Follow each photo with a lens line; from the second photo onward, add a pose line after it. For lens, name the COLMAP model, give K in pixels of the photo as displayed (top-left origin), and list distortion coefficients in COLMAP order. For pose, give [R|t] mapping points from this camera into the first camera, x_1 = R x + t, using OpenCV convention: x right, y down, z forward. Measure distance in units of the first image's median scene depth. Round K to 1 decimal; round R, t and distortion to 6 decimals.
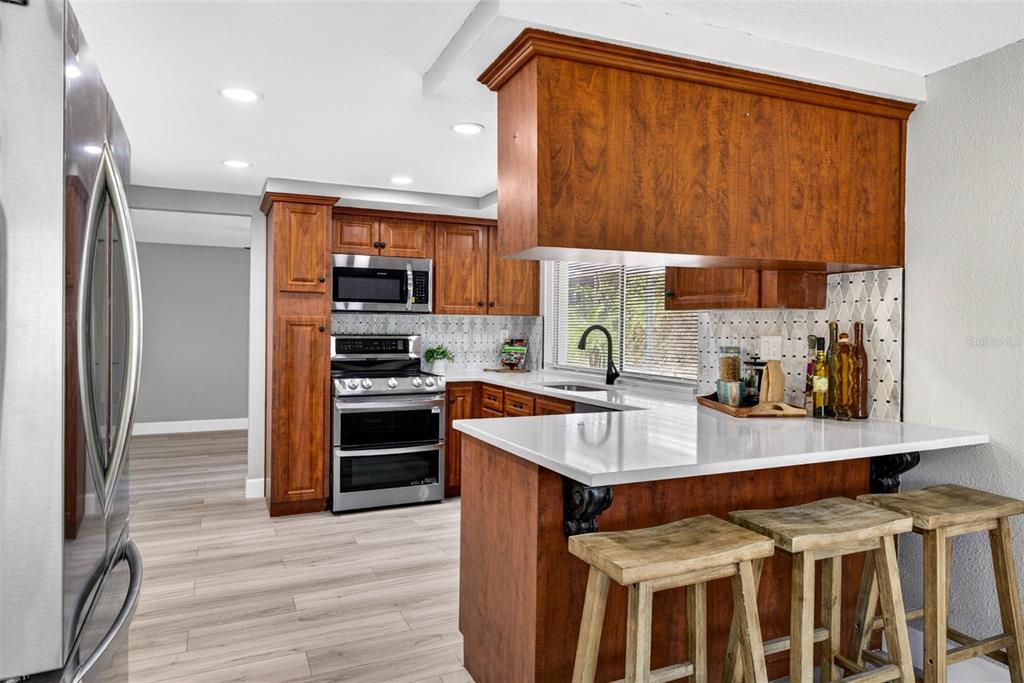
lens RADIAL K [[671.6, 0, 554.6], [0, 671.6, 330.0], [0, 0, 1]] dist [0.001640, -0.000134]
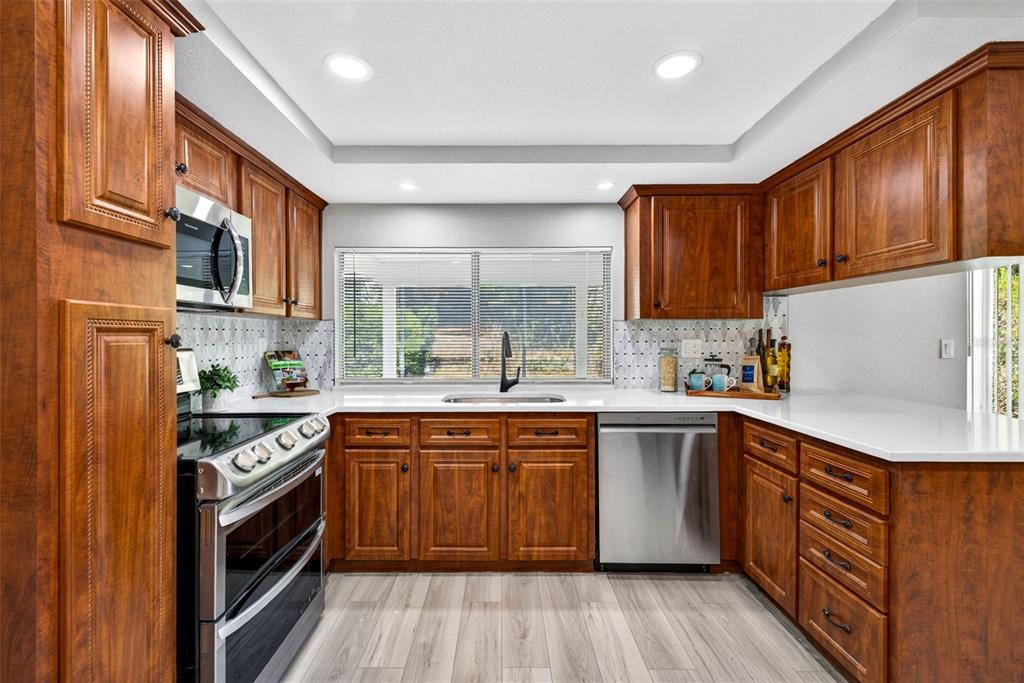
lens RADIAL K [[445.8, 0, 512.0], [0, 445.8, 341.5], [0, 0, 1]] dist [0.001771, -0.000415]
pose [[0.460707, -0.019698, 0.887334, -0.429964], [0.007824, 0.999805, 0.018133, -0.003923], [-0.887518, -0.001412, 0.460771, 0.625023]]
